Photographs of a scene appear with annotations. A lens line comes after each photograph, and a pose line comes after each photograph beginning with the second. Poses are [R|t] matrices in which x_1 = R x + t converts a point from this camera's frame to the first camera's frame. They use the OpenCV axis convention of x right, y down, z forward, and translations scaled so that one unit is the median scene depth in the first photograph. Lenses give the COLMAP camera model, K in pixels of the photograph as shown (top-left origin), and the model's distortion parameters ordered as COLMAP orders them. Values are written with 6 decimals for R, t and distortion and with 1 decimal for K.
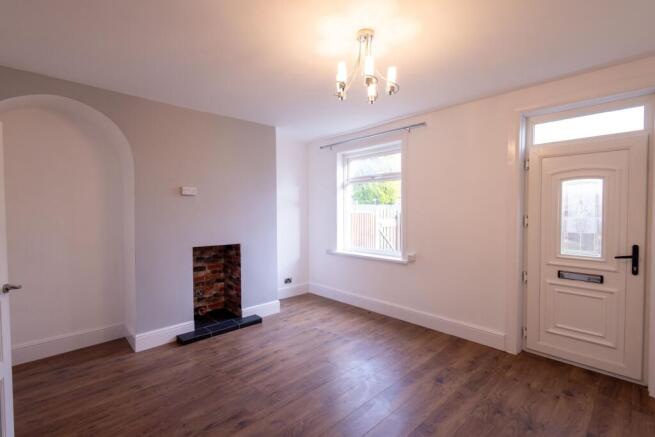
lens RADIAL K [[298.7, 0, 329.4], [0, 298.7, 217.6], [0, 0, 1]] dist [0.002742, 0.000363]
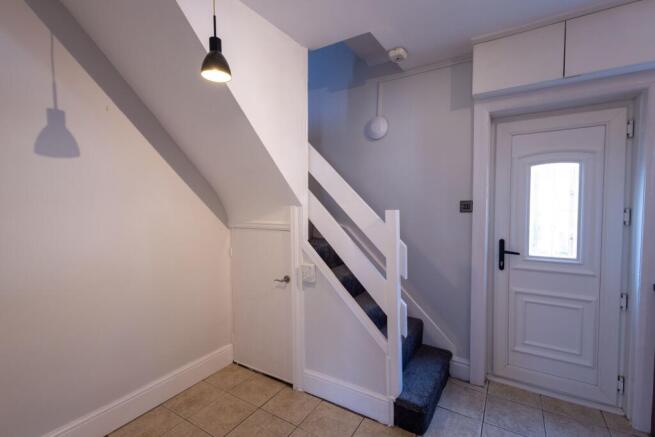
lens RADIAL K [[302.3, 0, 325.5], [0, 302.3, 218.0], [0, 0, 1]] dist [0.001522, 0.000441]
pose [[0.969043, -0.021345, 0.245969, 0.034119], [0.016111, 0.999599, 0.023271, -0.008788], [-0.246367, -0.018588, 0.968998, 0.334476]]
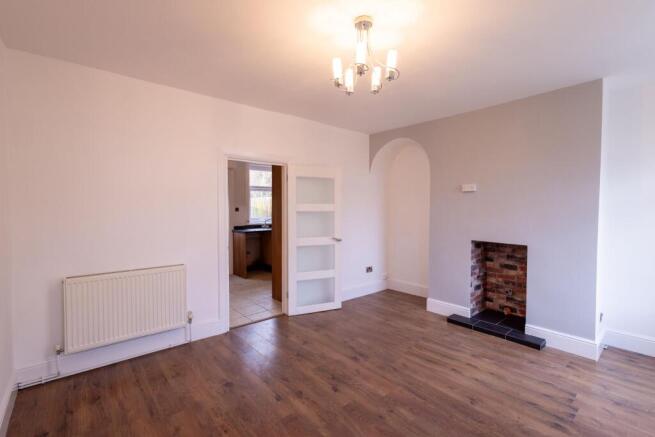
lens RADIAL K [[298.7, 0, 329.4], [0, 298.7, 217.6], [0, 0, 1]] dist [0.002742, 0.000363]
pose [[-0.046946, 0.037890, -0.998179, 0.760107], [-0.024830, 0.998927, 0.039086, -0.013334], [0.998589, 0.026619, -0.045954, 0.651552]]
